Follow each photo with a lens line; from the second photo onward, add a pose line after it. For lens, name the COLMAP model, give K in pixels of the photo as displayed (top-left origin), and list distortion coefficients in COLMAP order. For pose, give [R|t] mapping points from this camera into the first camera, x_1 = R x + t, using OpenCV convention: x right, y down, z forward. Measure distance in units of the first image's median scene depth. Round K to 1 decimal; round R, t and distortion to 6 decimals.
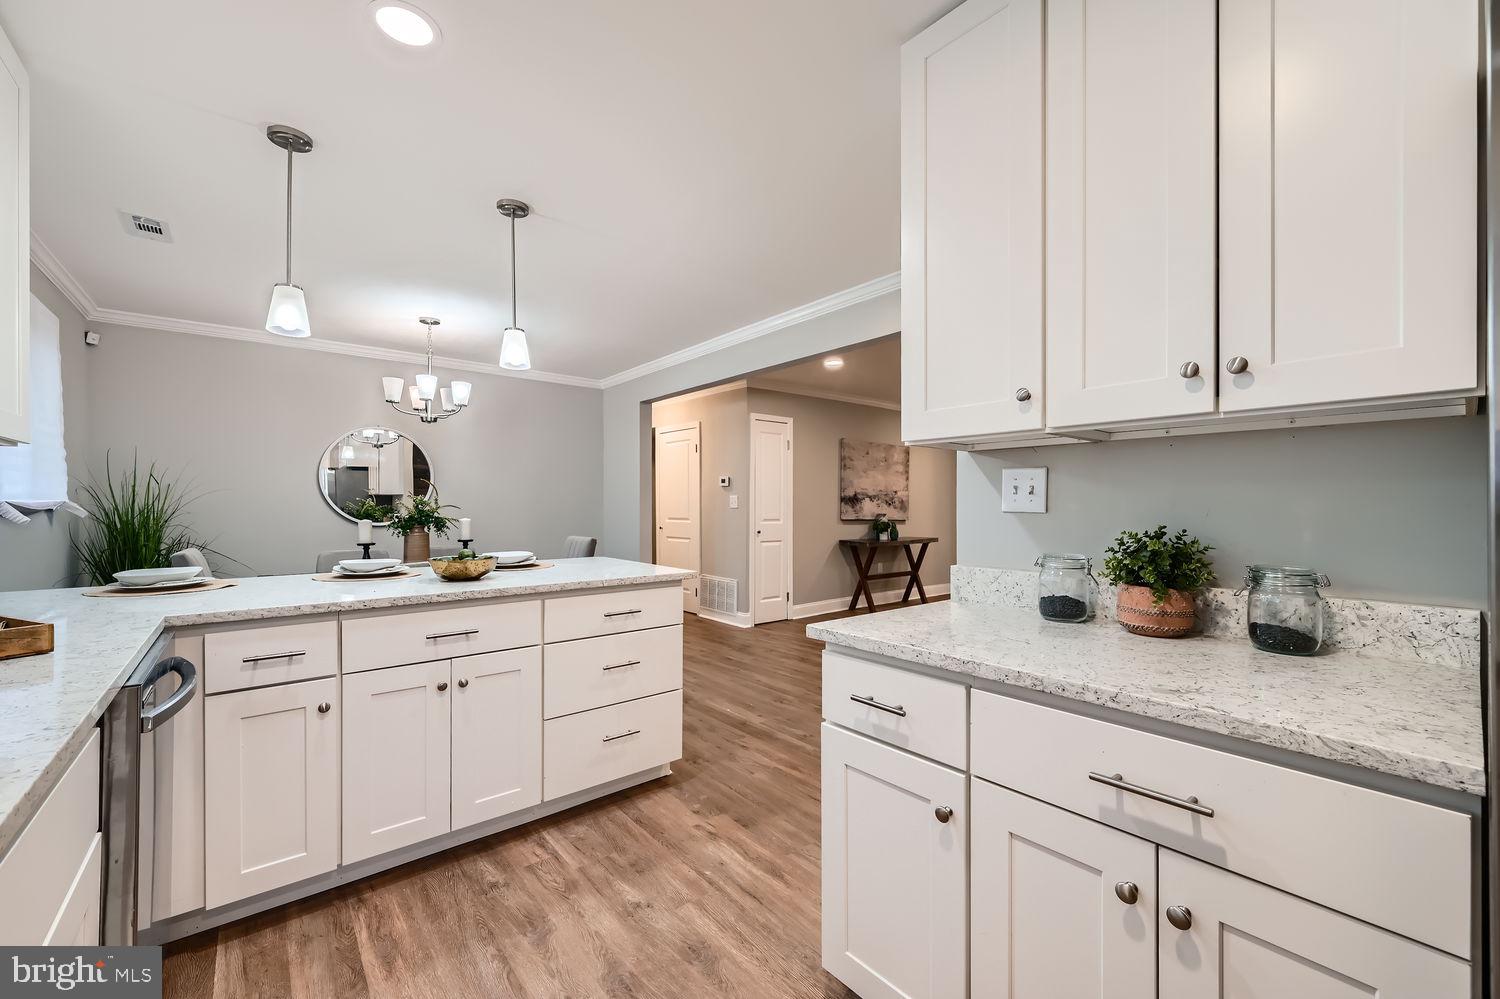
lens RADIAL K [[597.6, 0, 756.0], [0, 597.6, 509.2], [0, 0, 1]] dist [-0.000079, 0.000373]
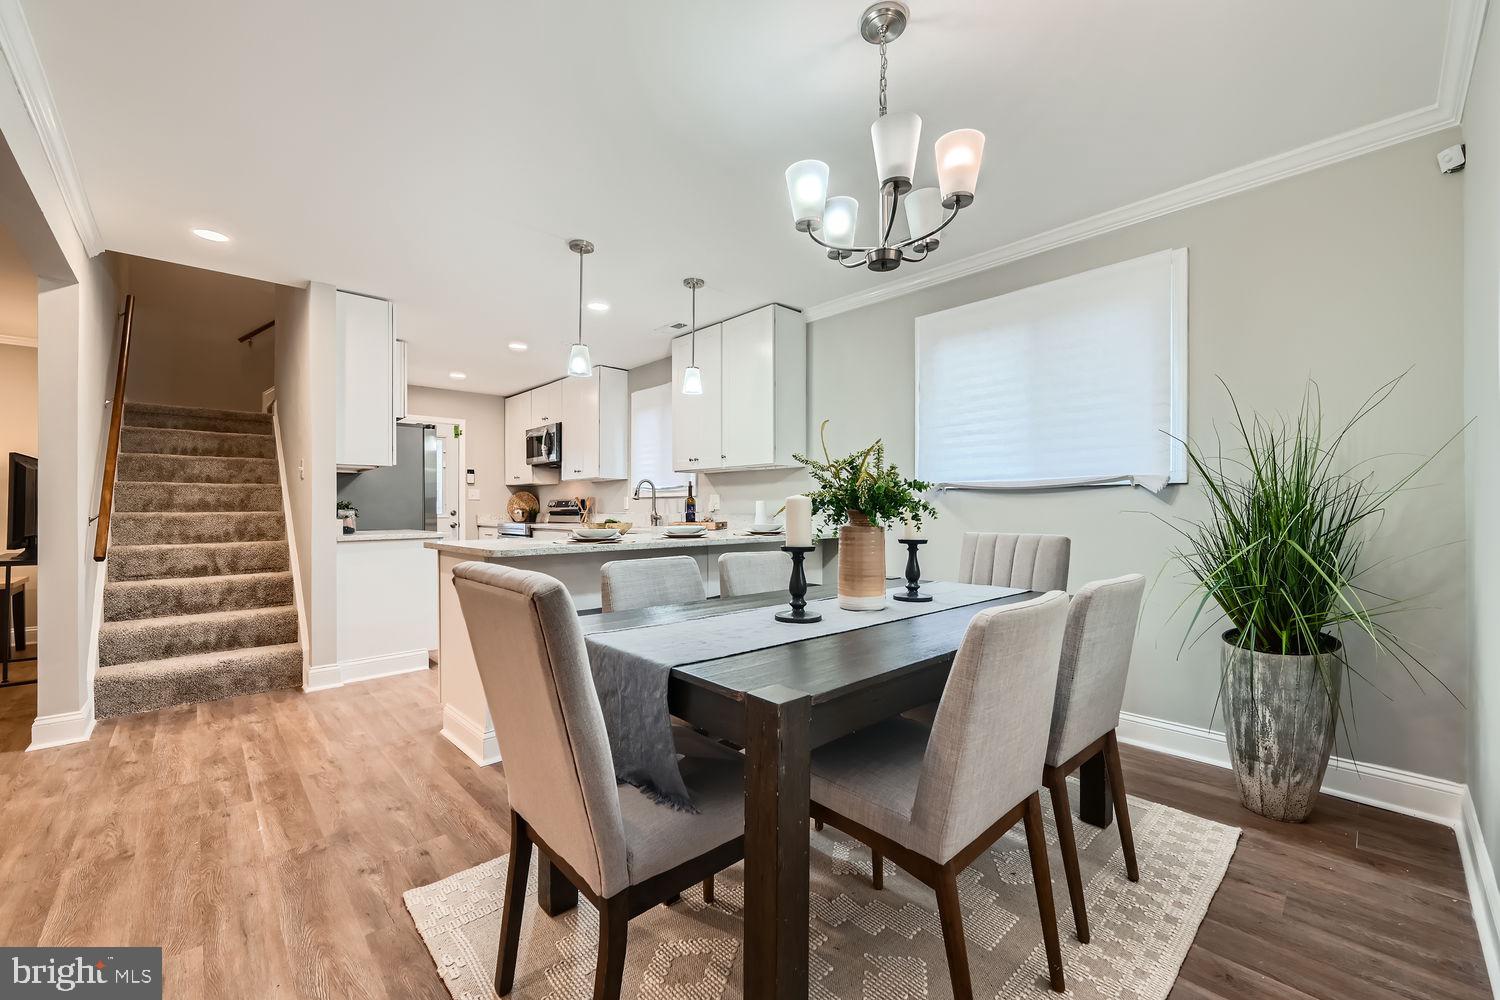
lens RADIAL K [[597.6, 0, 750.7], [0, 597.6, 509.7], [0, 0, 1]] dist [-0.000079, 0.000373]
pose [[-0.998384, 0.002470, -0.056776, -0.778872], [0.002016, 0.999966, 0.008052, 0.040014], [0.056794, 0.007925, -0.998354, 2.564453]]
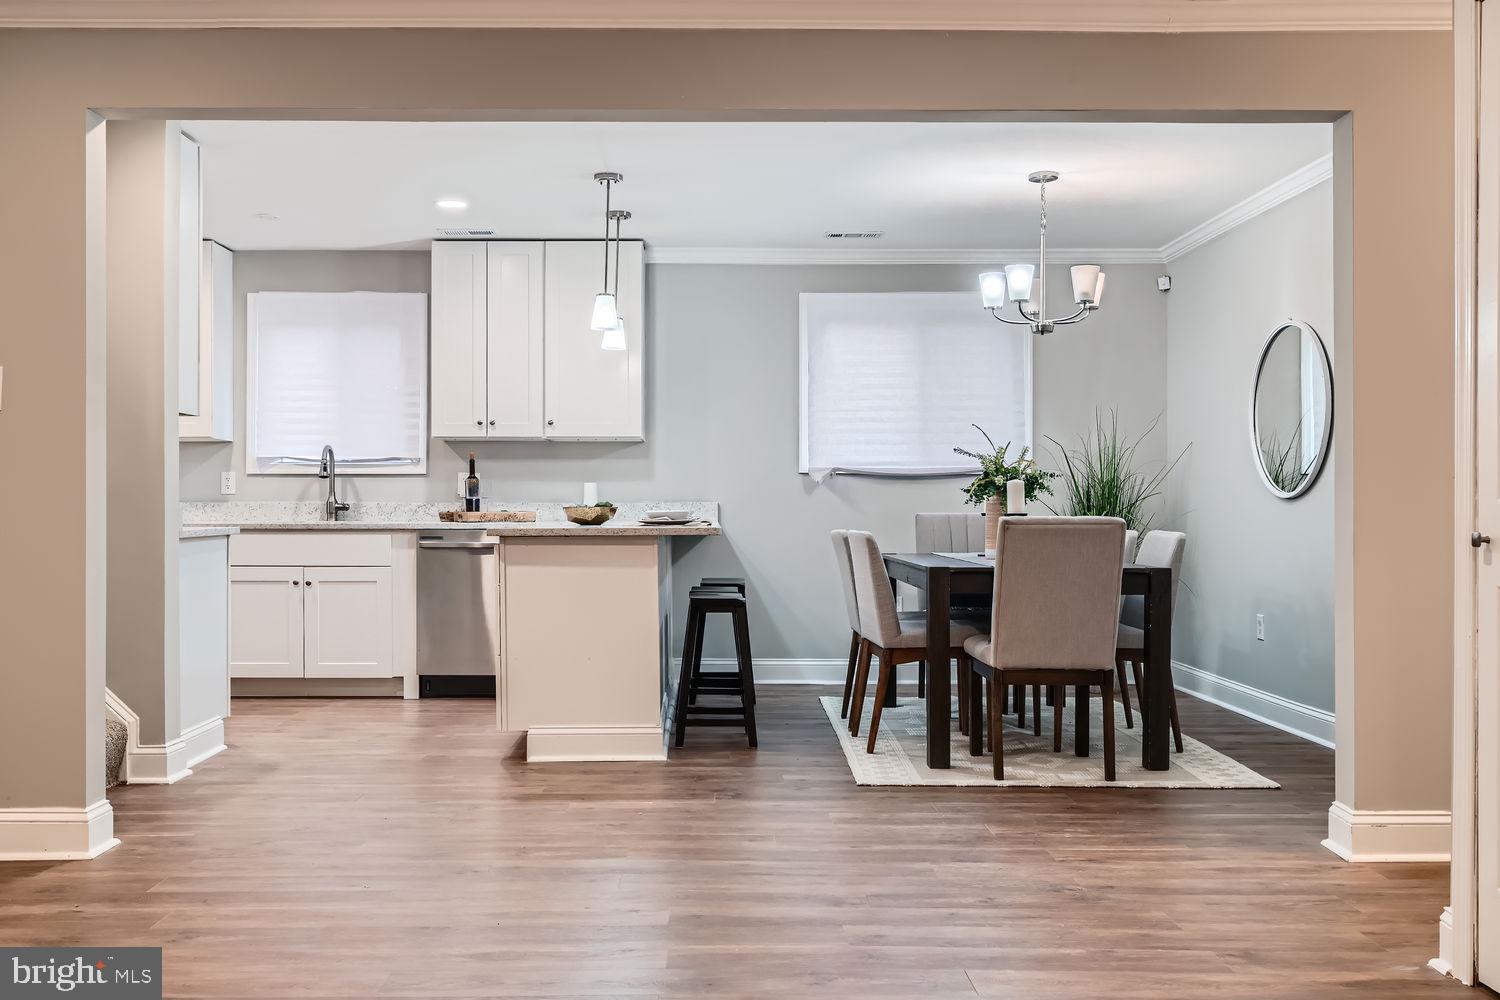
lens RADIAL K [[1313.5, 0, 729.2], [0, 1313.5, 513.7], [0, 0, 1]] dist [-0.021341, -0.002005]
pose [[-0.635034, 0.004878, -0.772469, 1.408590], [-0.004941, 0.999934, 0.010377, 0.068158], [0.772469, 0.010406, -0.634968, 2.979392]]
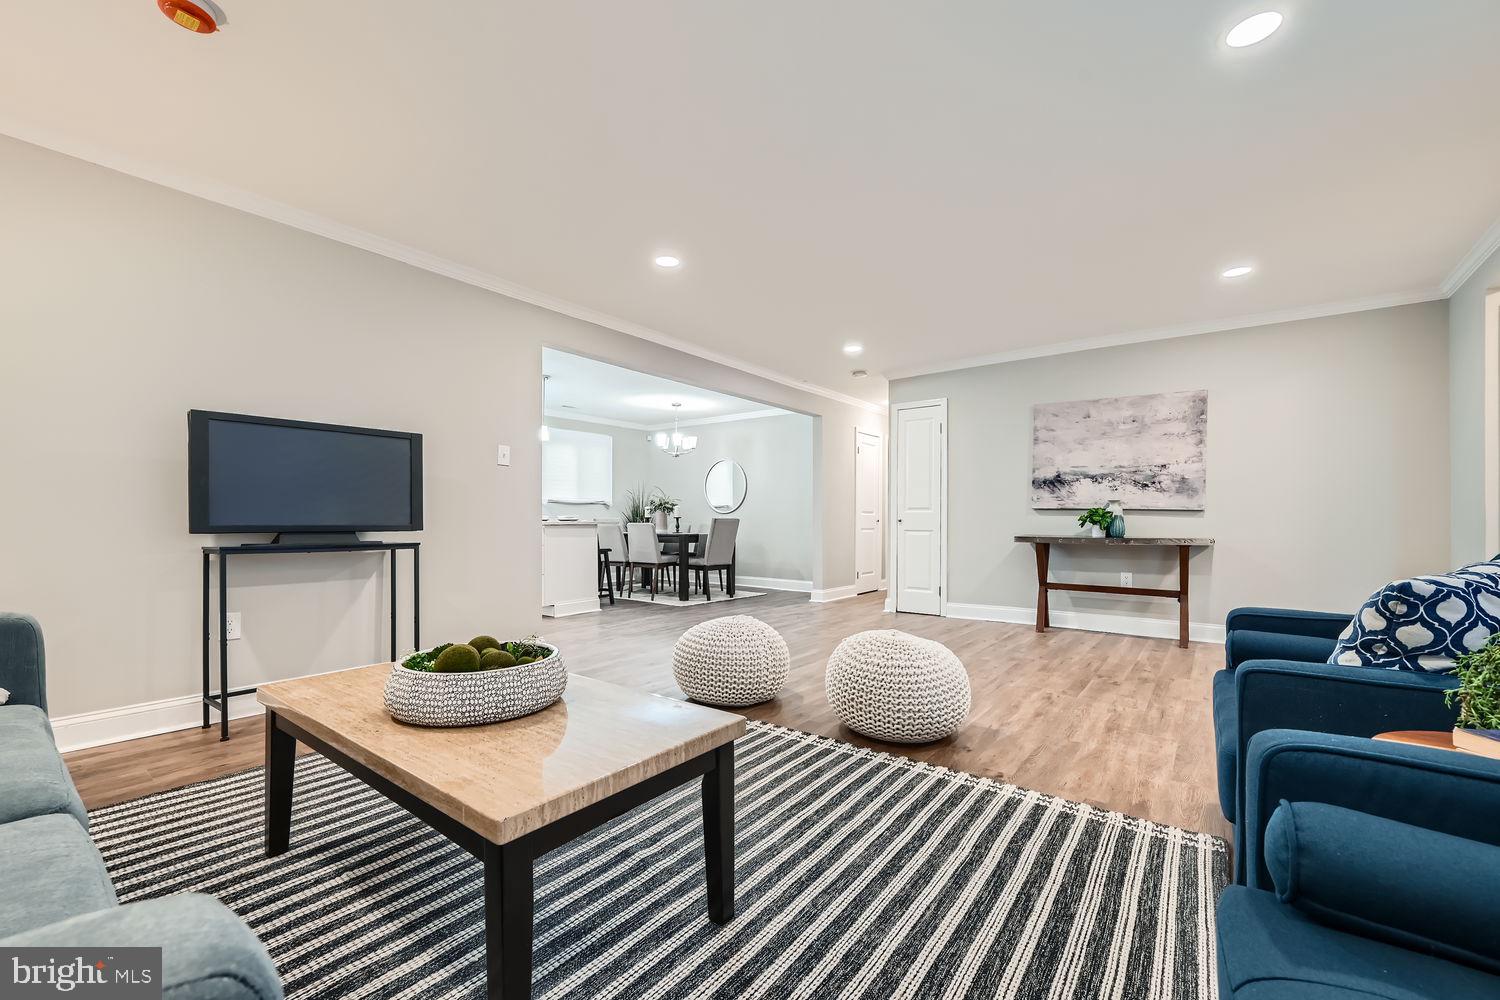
lens RADIAL K [[597.6, 0, 748.4], [0, 597.6, 522.1], [0, 0, 1]] dist [-0.000079, 0.000373]
pose [[0.199076, 0.001858, -0.979982, 2.596141], [-0.008854, 0.999961, 0.000097, 0.117595], [0.979944, 0.008657, 0.199084, 1.474546]]
